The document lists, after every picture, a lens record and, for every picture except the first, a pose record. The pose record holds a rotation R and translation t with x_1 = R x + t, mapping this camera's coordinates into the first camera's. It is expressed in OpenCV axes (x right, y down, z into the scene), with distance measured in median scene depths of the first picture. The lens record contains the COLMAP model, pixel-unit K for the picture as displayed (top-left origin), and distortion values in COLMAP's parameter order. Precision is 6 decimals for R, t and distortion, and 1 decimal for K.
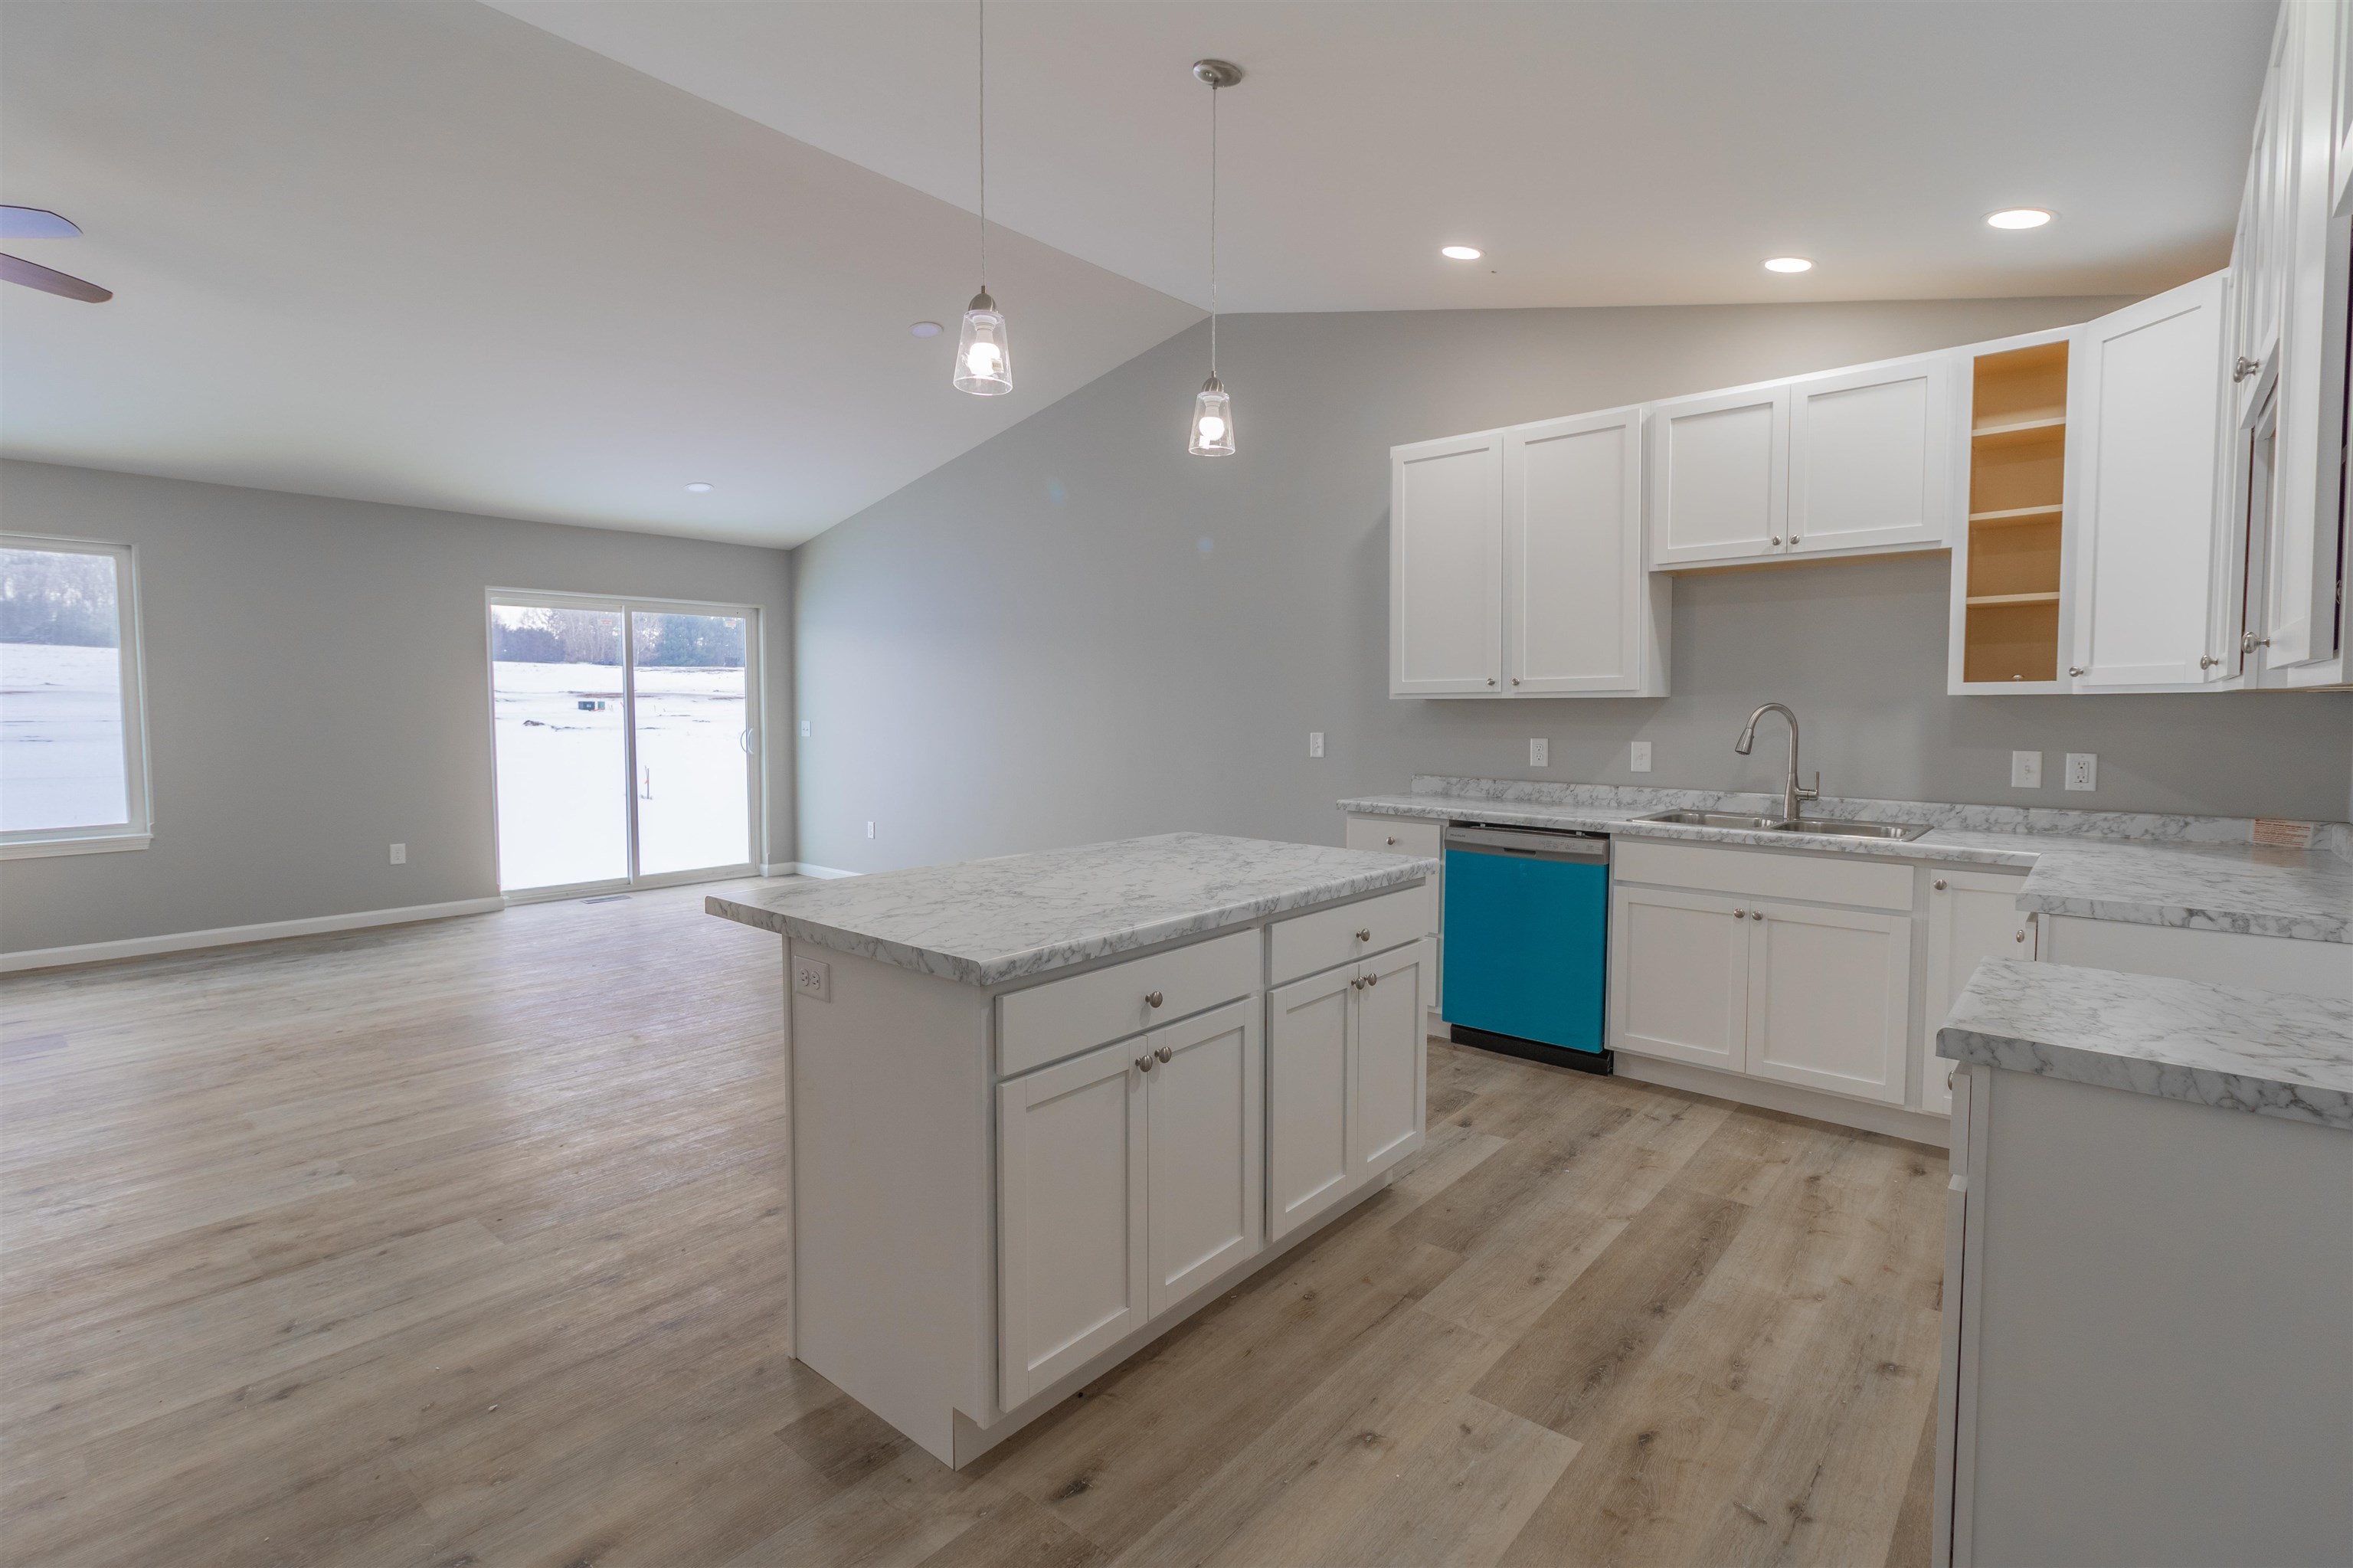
lens RADIAL K [[1090.6, 0, 1185.0], [0, 1090.6, 807.9], [0, 0, 1]] dist [0.009565, -0.002154]
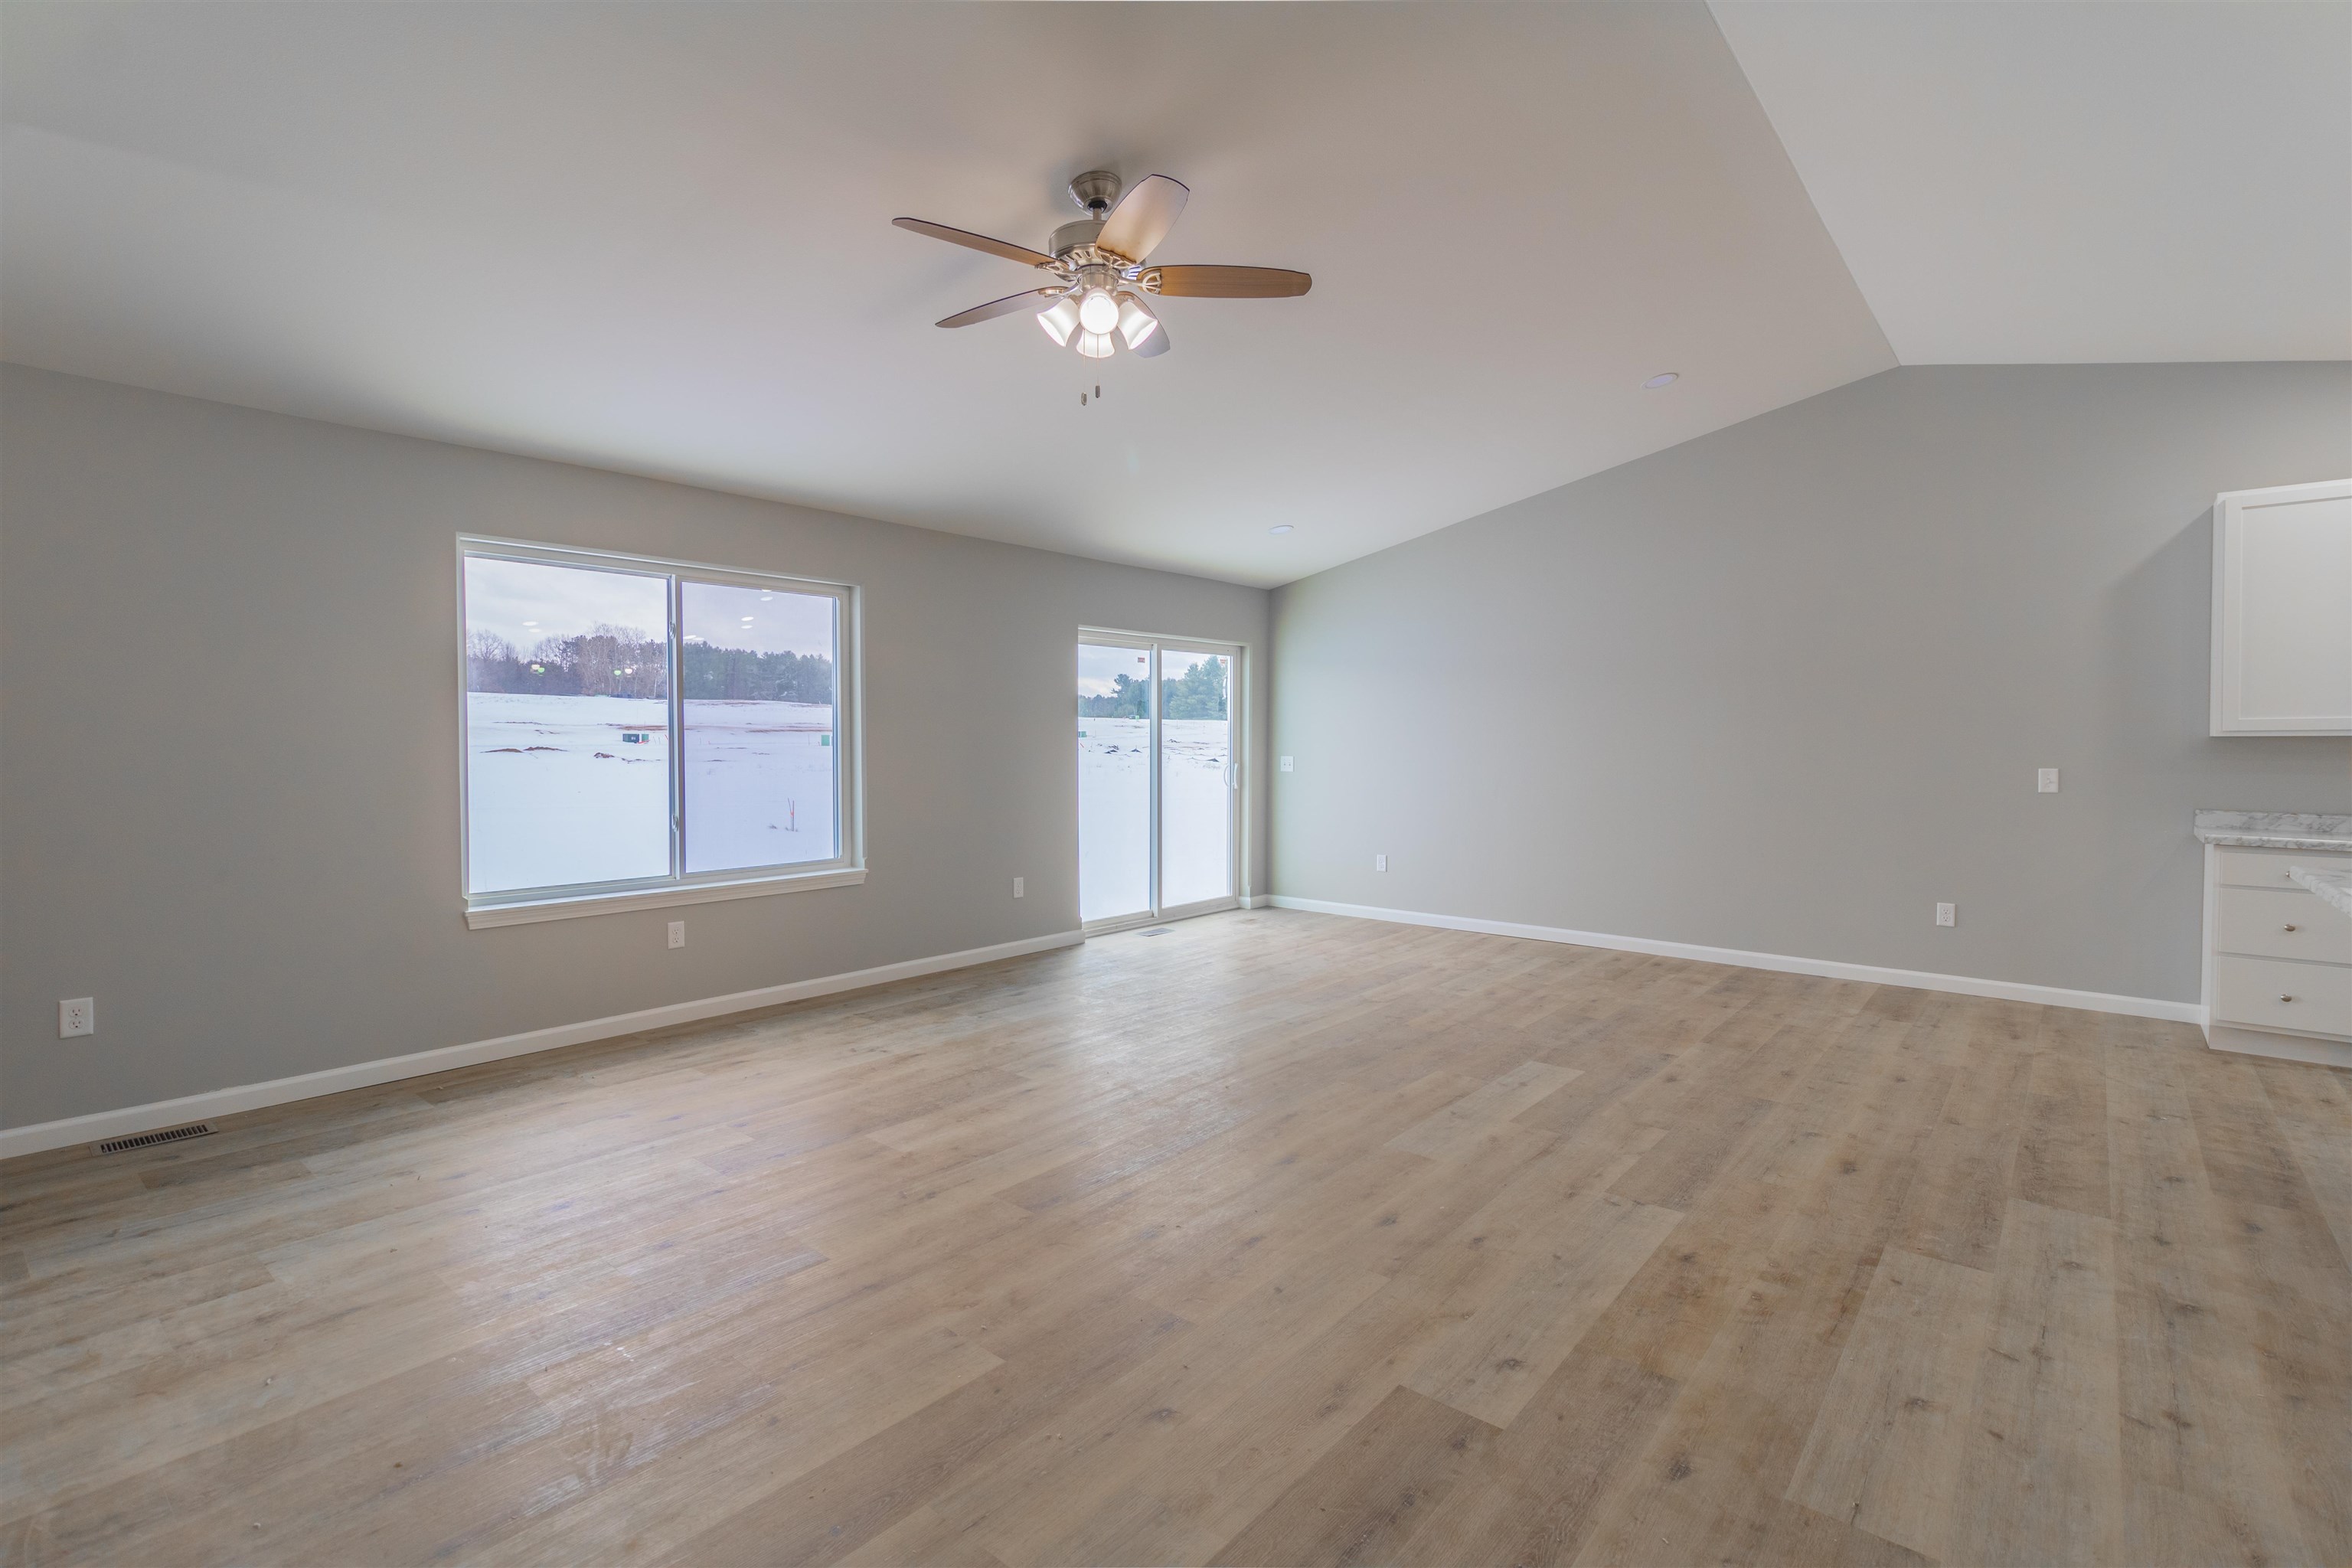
lens RADIAL K [[1090.1, 0, 1167.6], [0, 1090.1, 800.0], [0, 0, 1]] dist [0.009565, -0.002154]
pose [[0.999891, -0.000961, 0.014741, -0.474519], [0.001492, 0.999348, -0.036082, -0.002138], [-0.014697, 0.036100, 0.999240, -0.009033]]
